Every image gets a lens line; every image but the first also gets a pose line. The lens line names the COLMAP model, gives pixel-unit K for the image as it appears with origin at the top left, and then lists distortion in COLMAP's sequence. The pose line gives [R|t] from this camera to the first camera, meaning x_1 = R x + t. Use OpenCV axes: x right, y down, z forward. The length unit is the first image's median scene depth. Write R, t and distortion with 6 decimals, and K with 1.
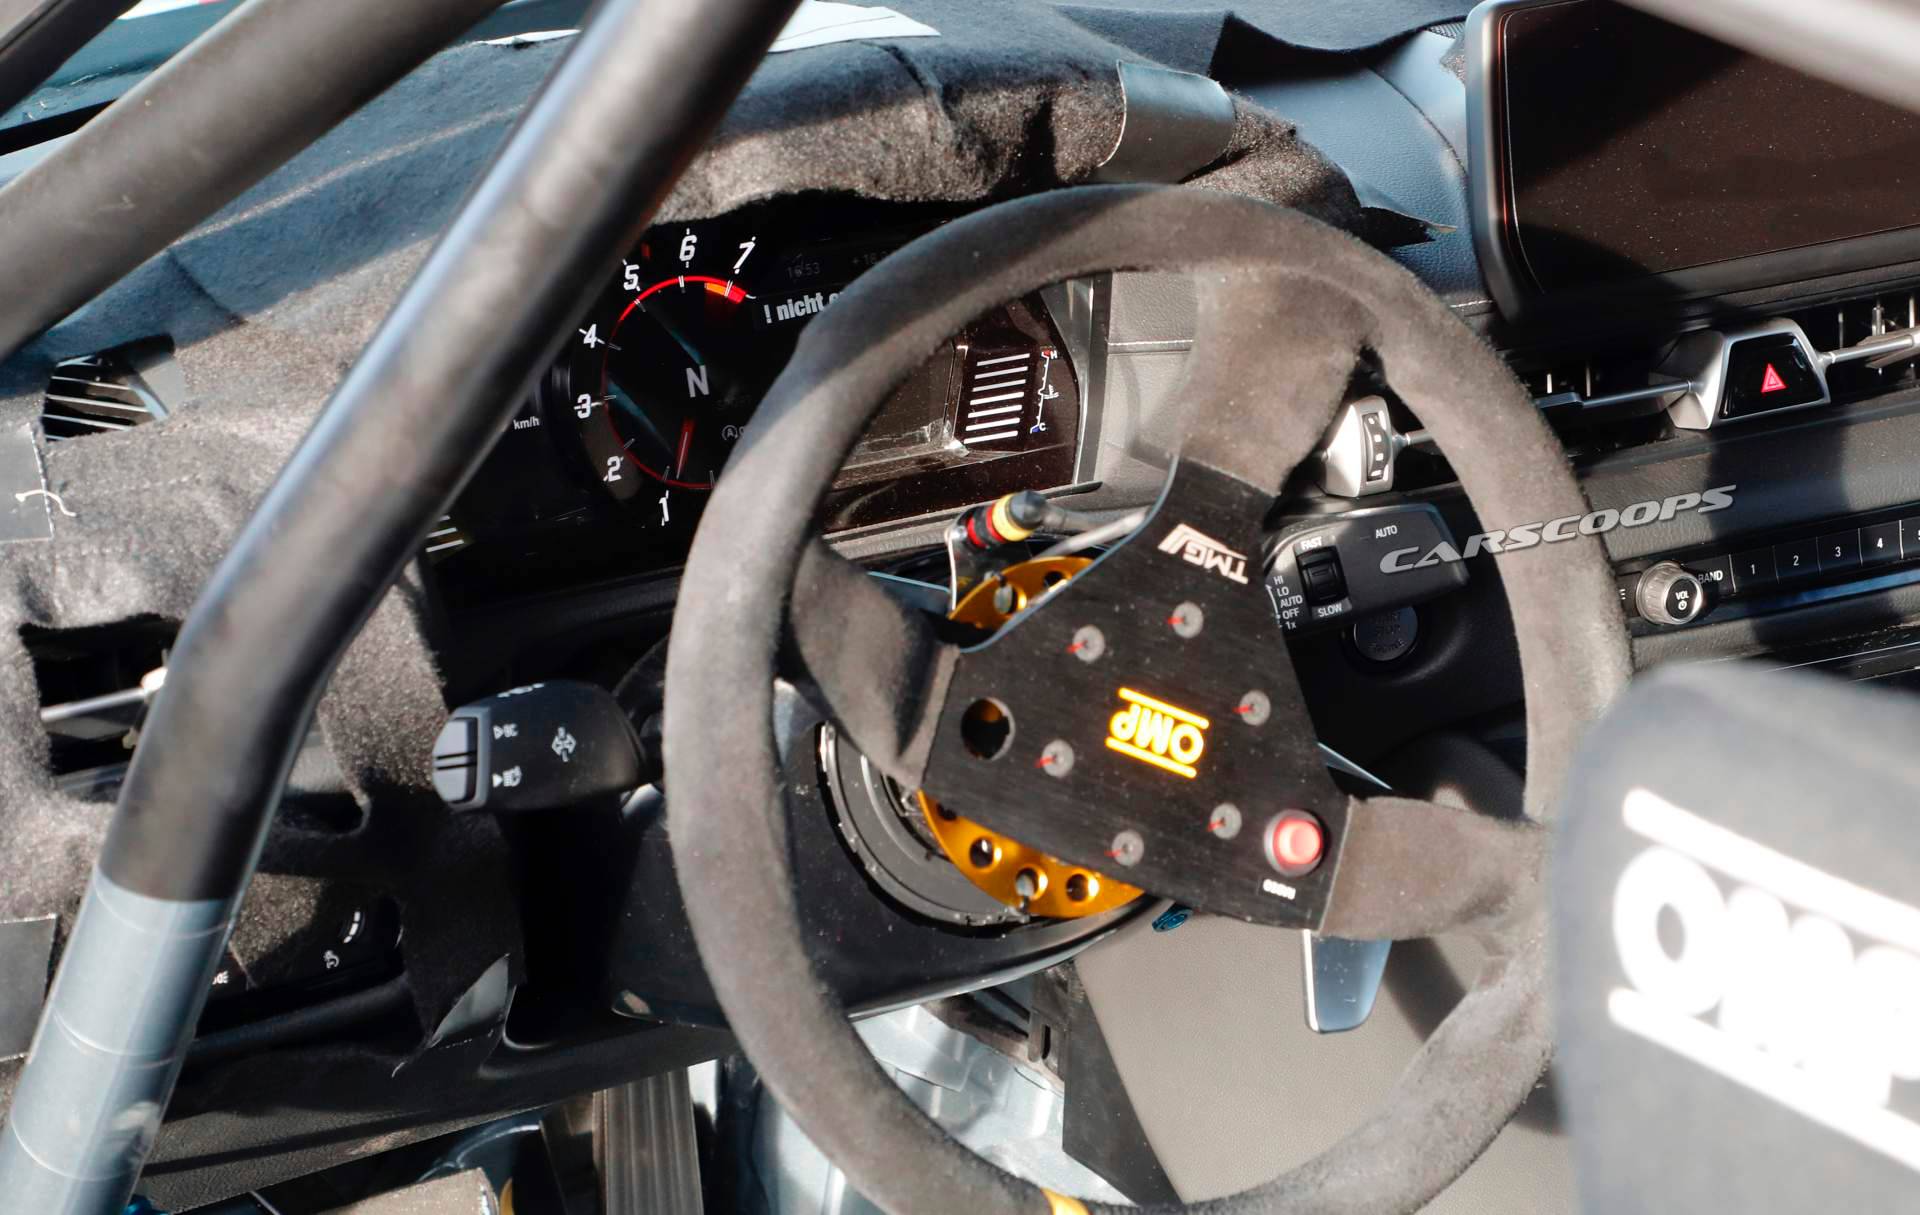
lens RADIAL K [[4191.2, 0, 1028.3], [0, 4191.2, 387.0], [0, 0, 1]] dist [0.221861, -0.112216]
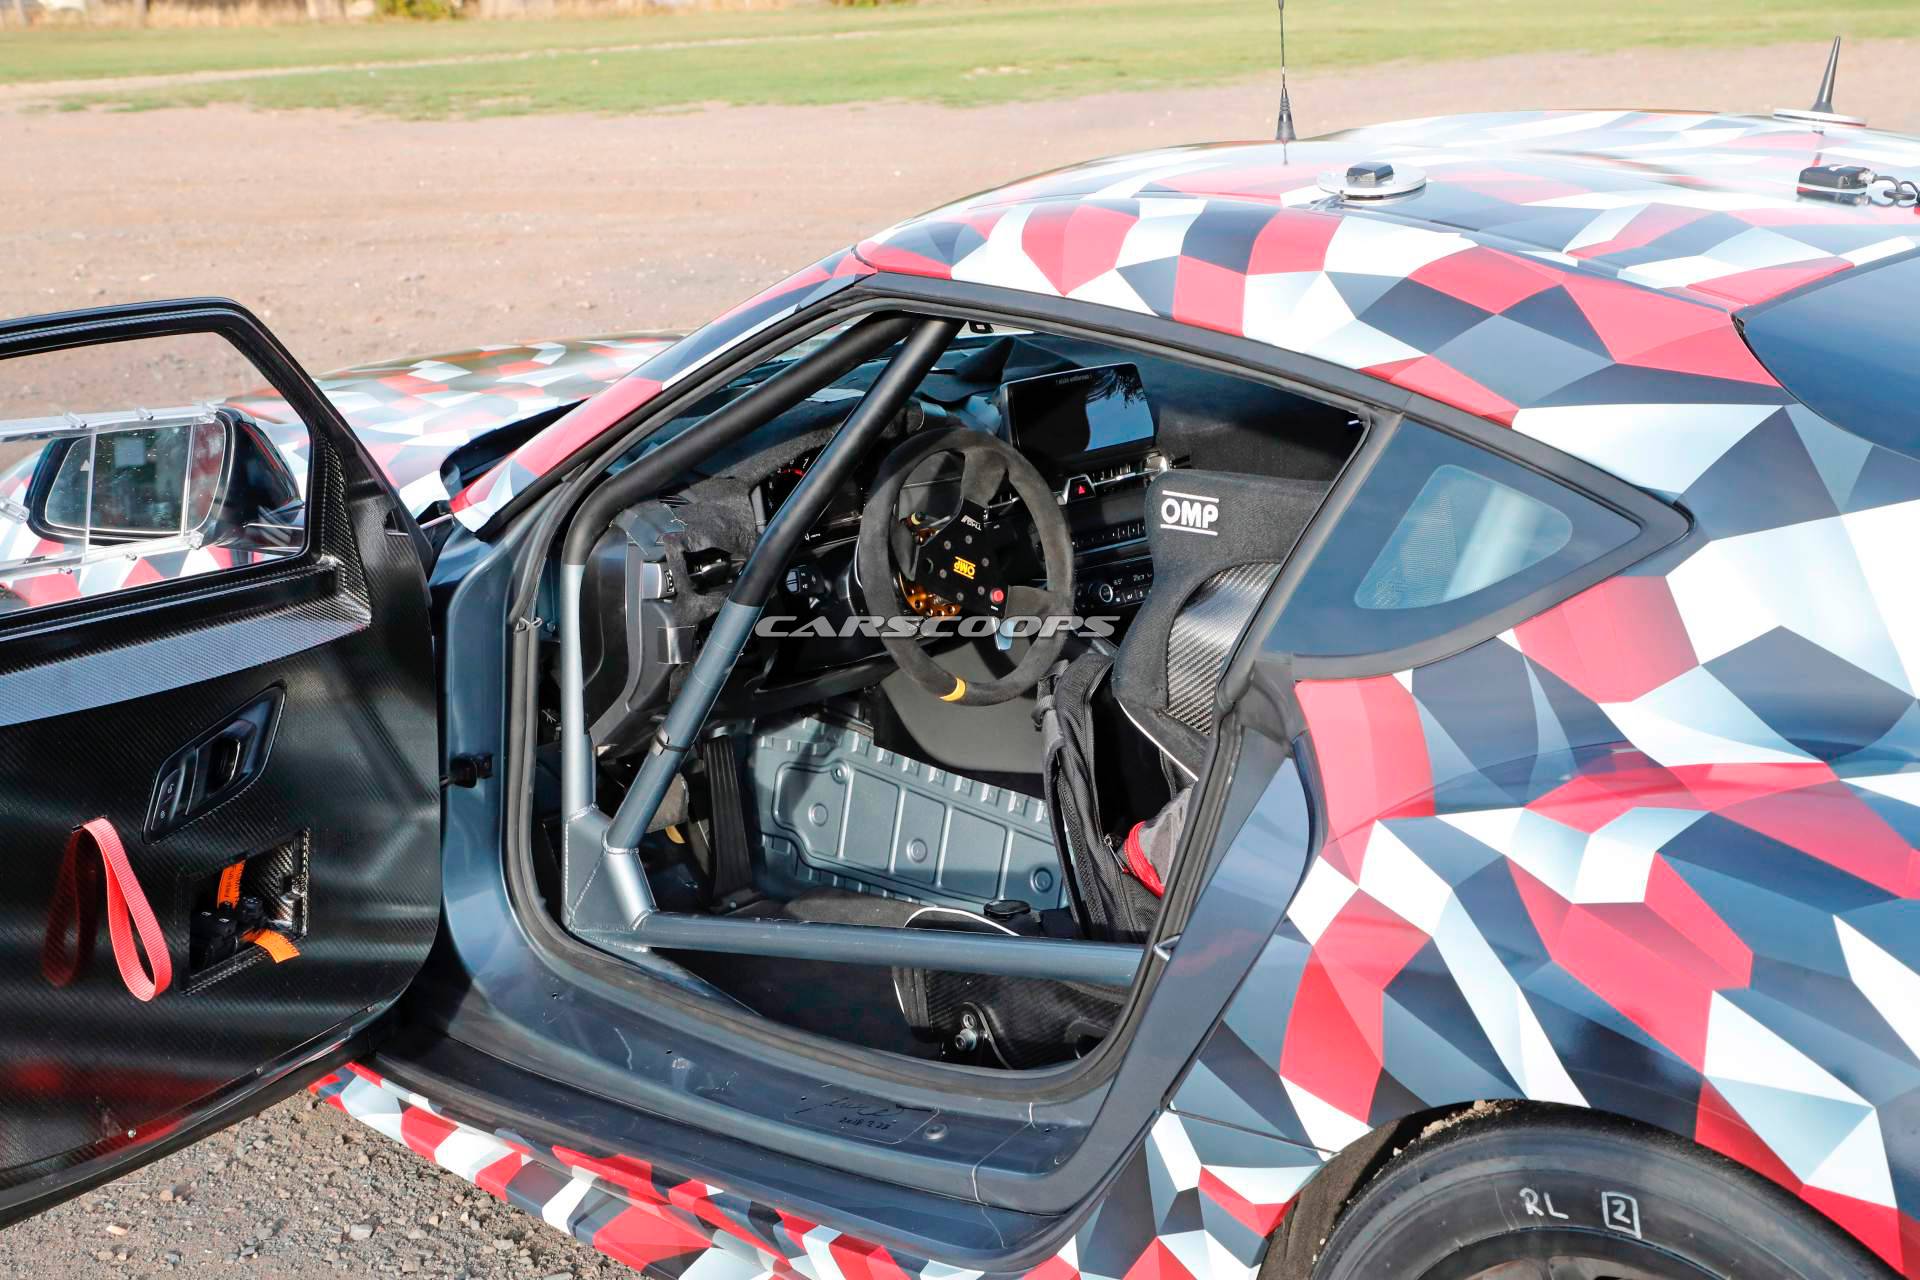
lens RADIAL K [[2598.2, 0, 968.9], [0, 2598.2, 620.1], [0, 0, 1]] dist [0.173532, 0.077132]
pose [[0.971343, -0.057060, 0.230733, -0.519853], [0.062827, 0.997867, -0.017716, 0.171994], [-0.229230, 0.031705, 0.972856, -1.336390]]
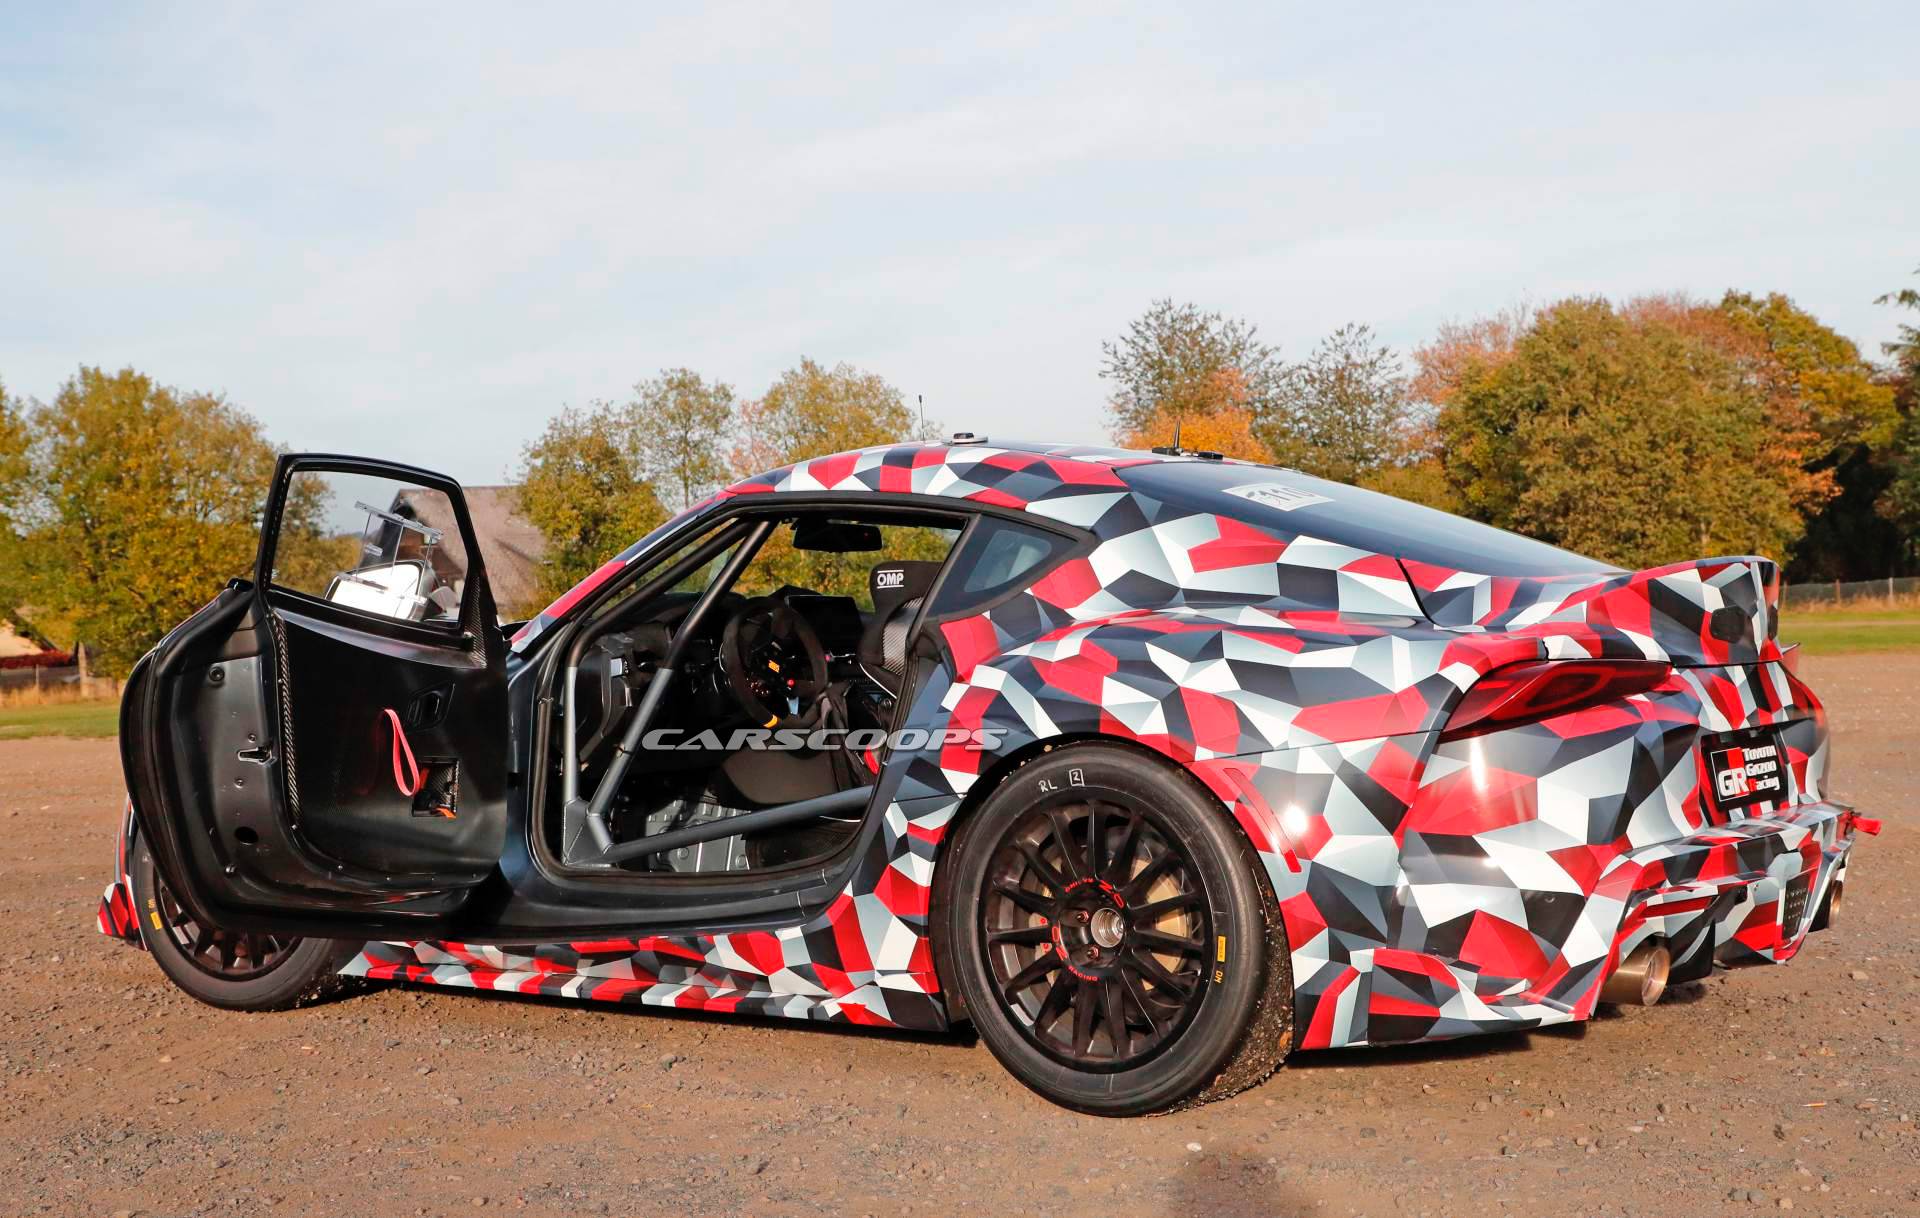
lens RADIAL K [[2313.0, 0, 985.5], [0, 2313.0, 610.6], [0, 0, 1]] dist [0.080439, 0.012366]
pose [[0.926801, -0.004862, 0.375522, -1.180657], [0.112948, 0.957232, -0.266365, 1.136726], [-0.358166, 0.289282, 0.887712, -2.878692]]
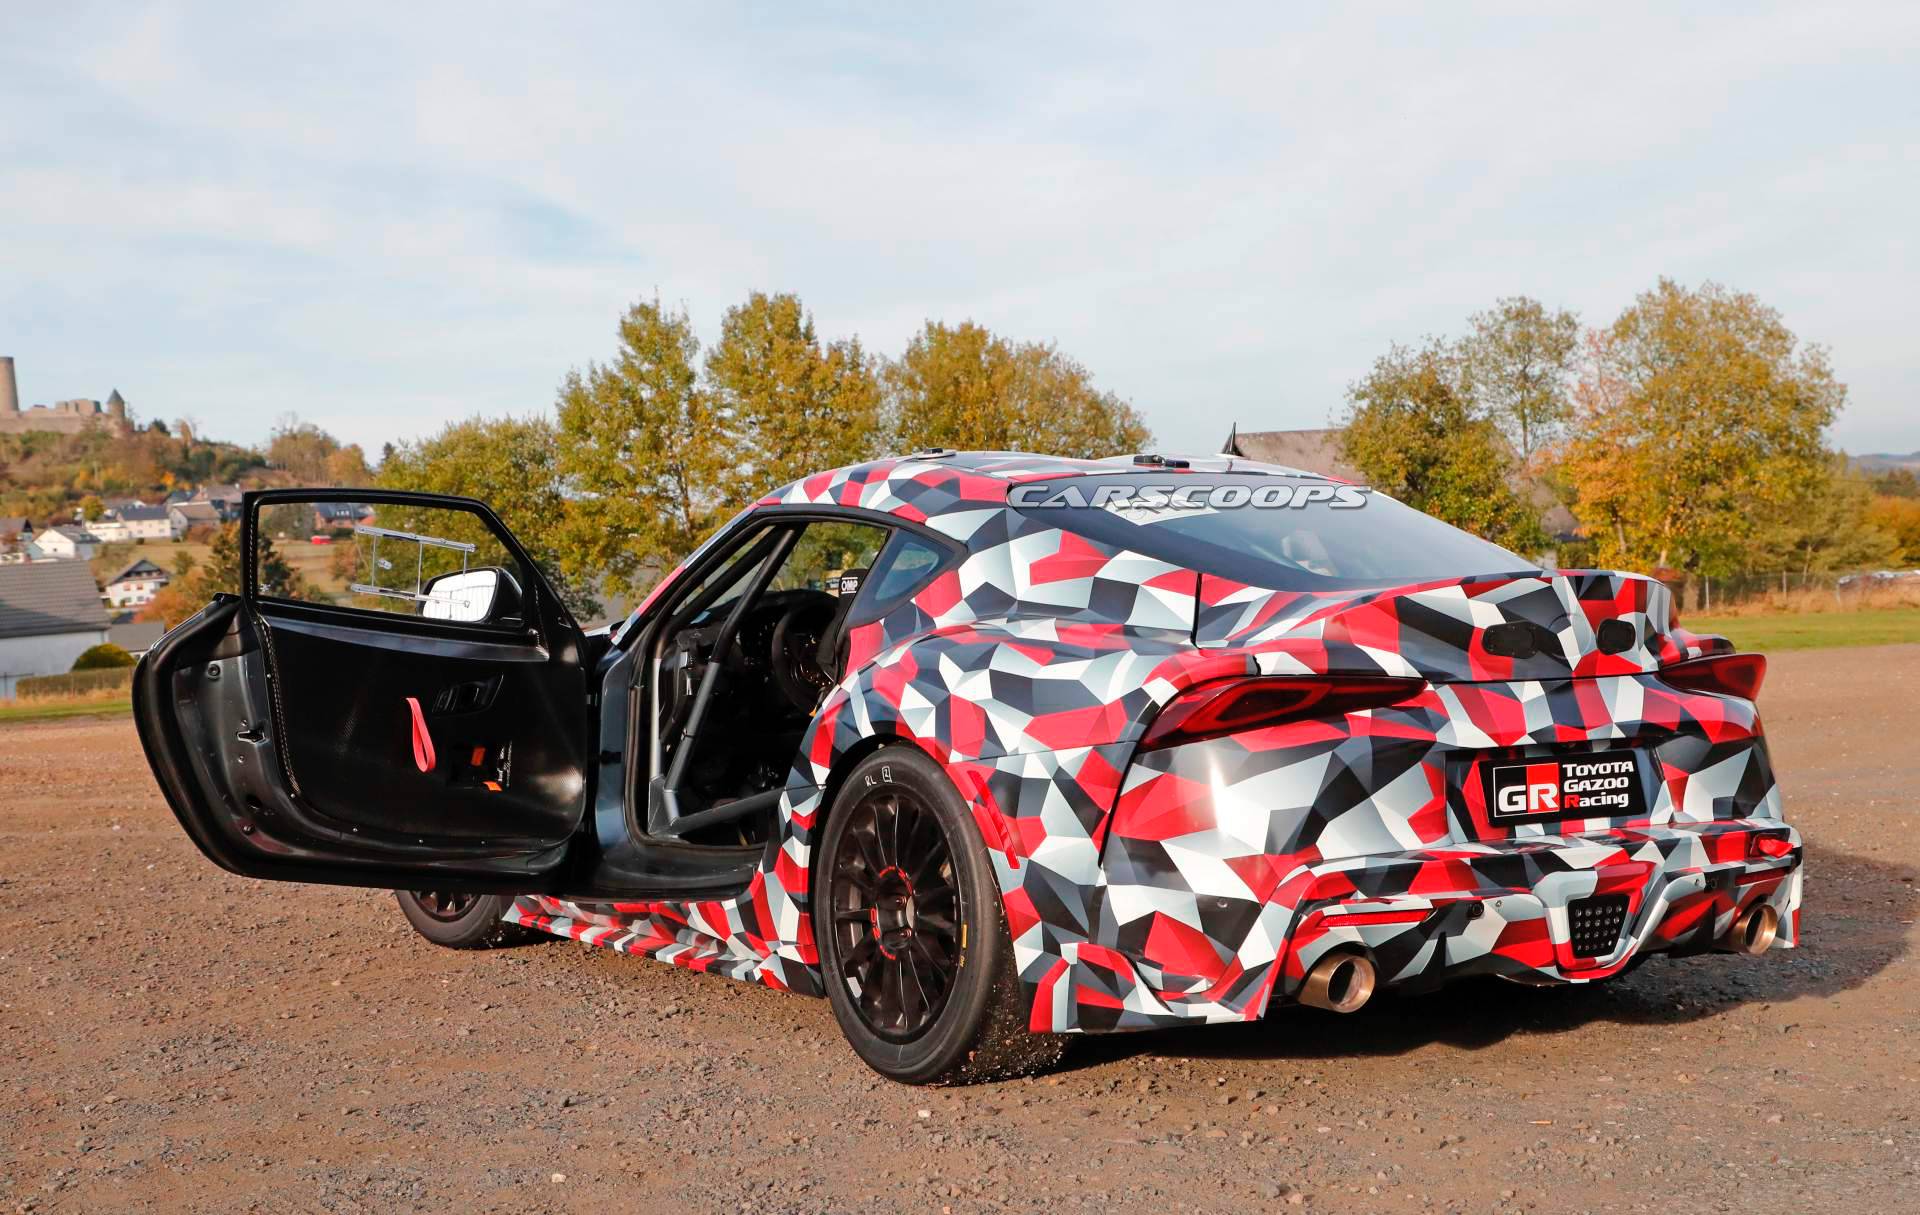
lens RADIAL K [[2501.0, 0, 981.9], [0, 2501.0, 601.7], [0, 0, 1]] dist [0.113108, 0.036532]
pose [[0.999928, -0.006295, 0.010265, 0.277383], [0.008850, 0.962275, -0.271934, 1.306305], [-0.008165, 0.272005, 0.962261, -3.768184]]
